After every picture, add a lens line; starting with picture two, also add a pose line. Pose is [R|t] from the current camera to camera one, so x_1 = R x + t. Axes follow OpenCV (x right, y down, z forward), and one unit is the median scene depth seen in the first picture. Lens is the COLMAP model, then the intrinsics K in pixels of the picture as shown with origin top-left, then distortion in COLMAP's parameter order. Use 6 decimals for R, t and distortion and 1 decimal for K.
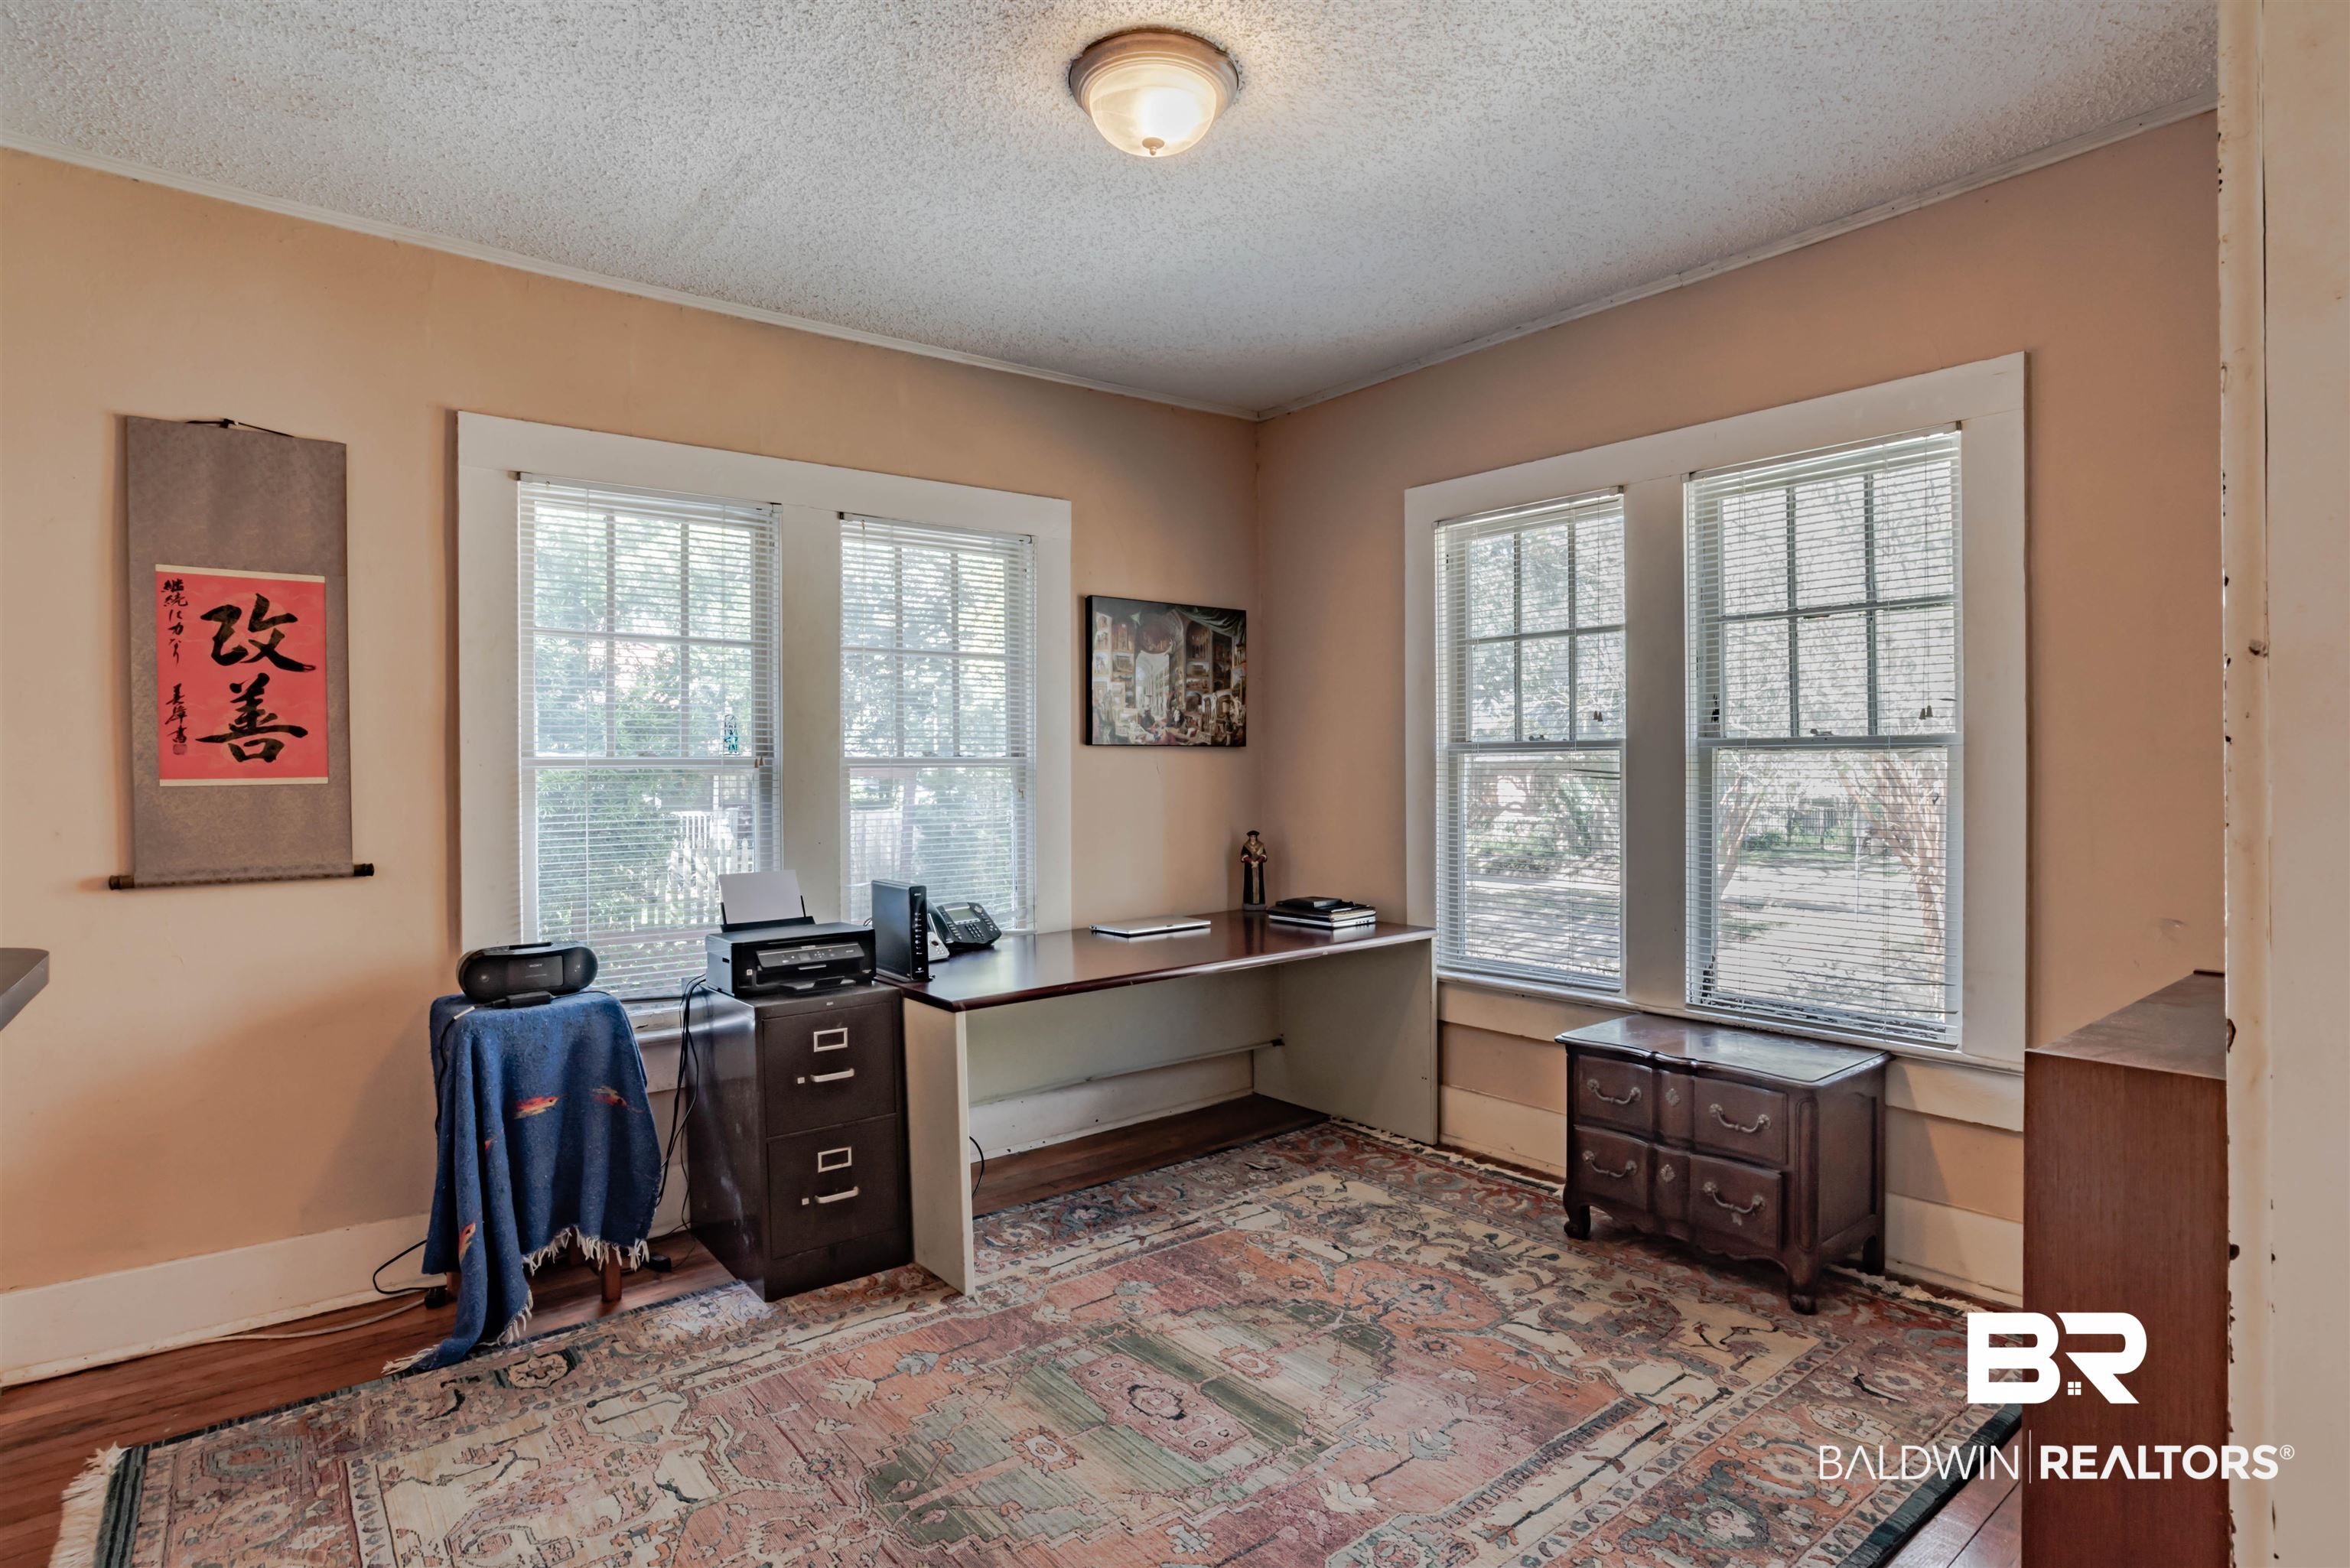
lens RADIAL K [[1192.5, 0, 1199.1], [0, 1192.5, 791.6], [0, 0, 1]] dist [-0.043666, 0.016192]
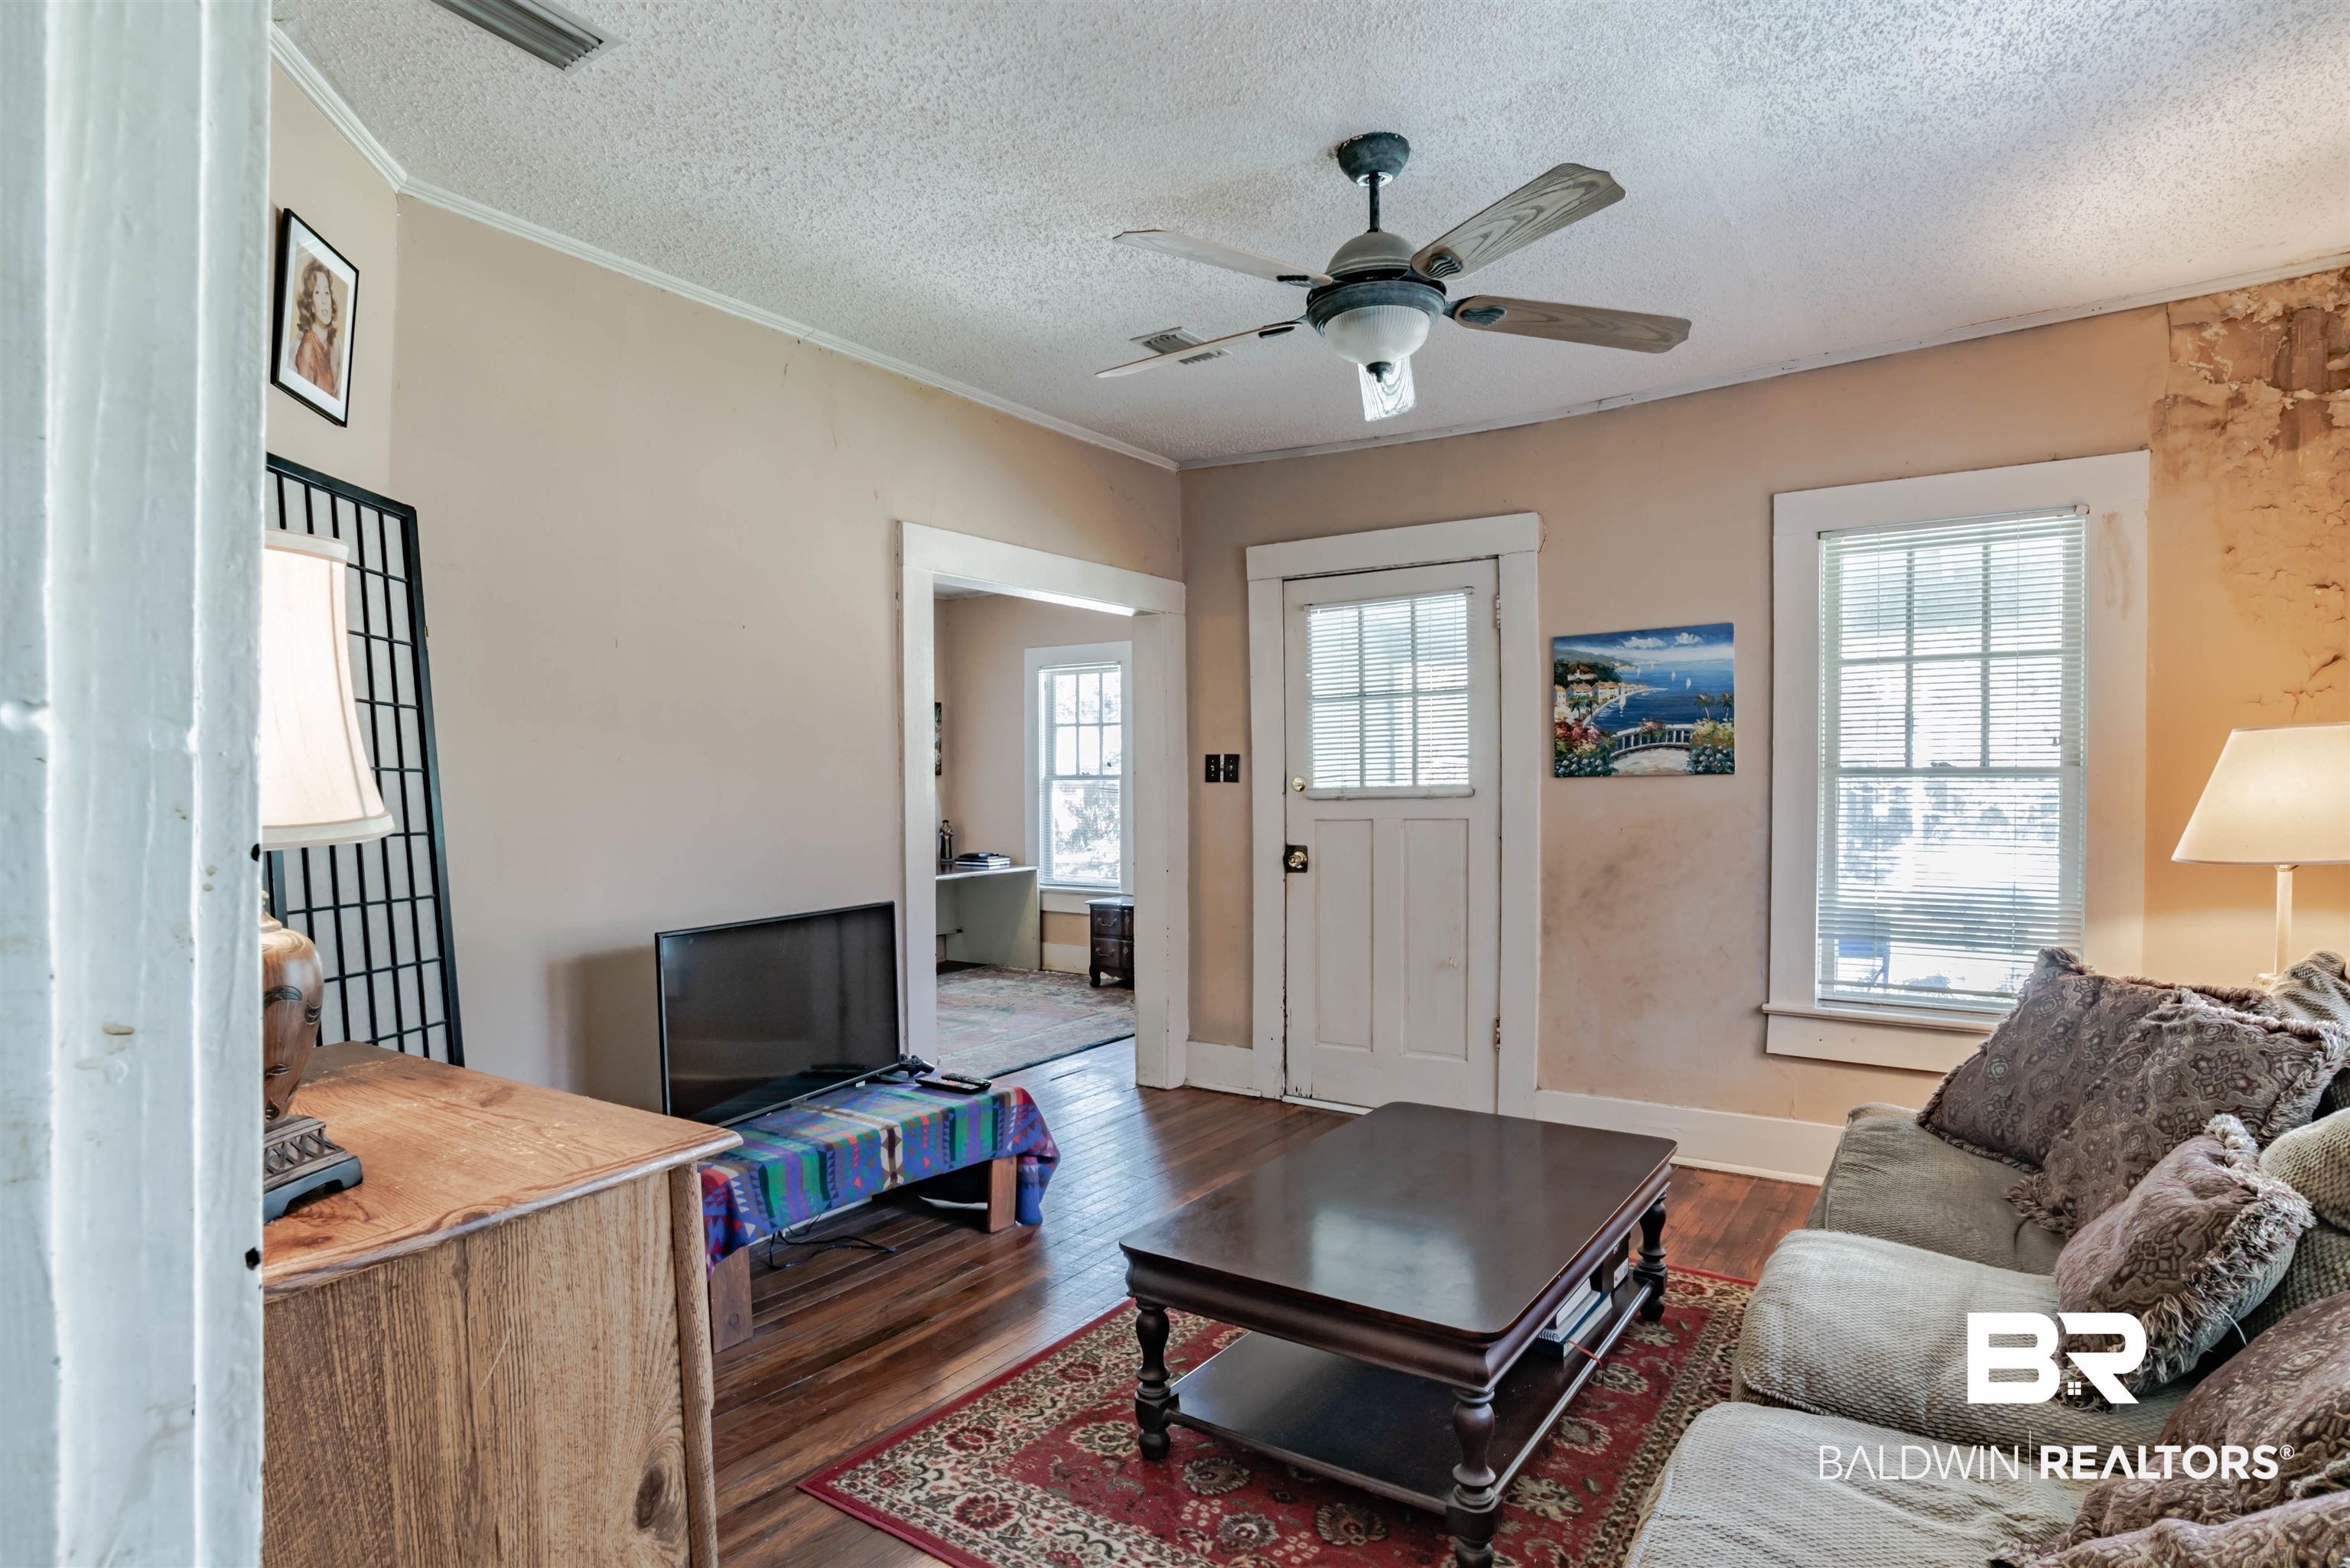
lens RADIAL K [[1192.5, 0, 1204.0], [0, 1192.5, 838.5], [0, 0, 1]] dist [-0.043666, 0.016192]
pose [[0.956063, -0.006635, 0.293086, -0.187749], [-0.001321, 0.999636, 0.026939, 0.017840], [-0.293158, -0.026143, 0.955706, -1.488542]]
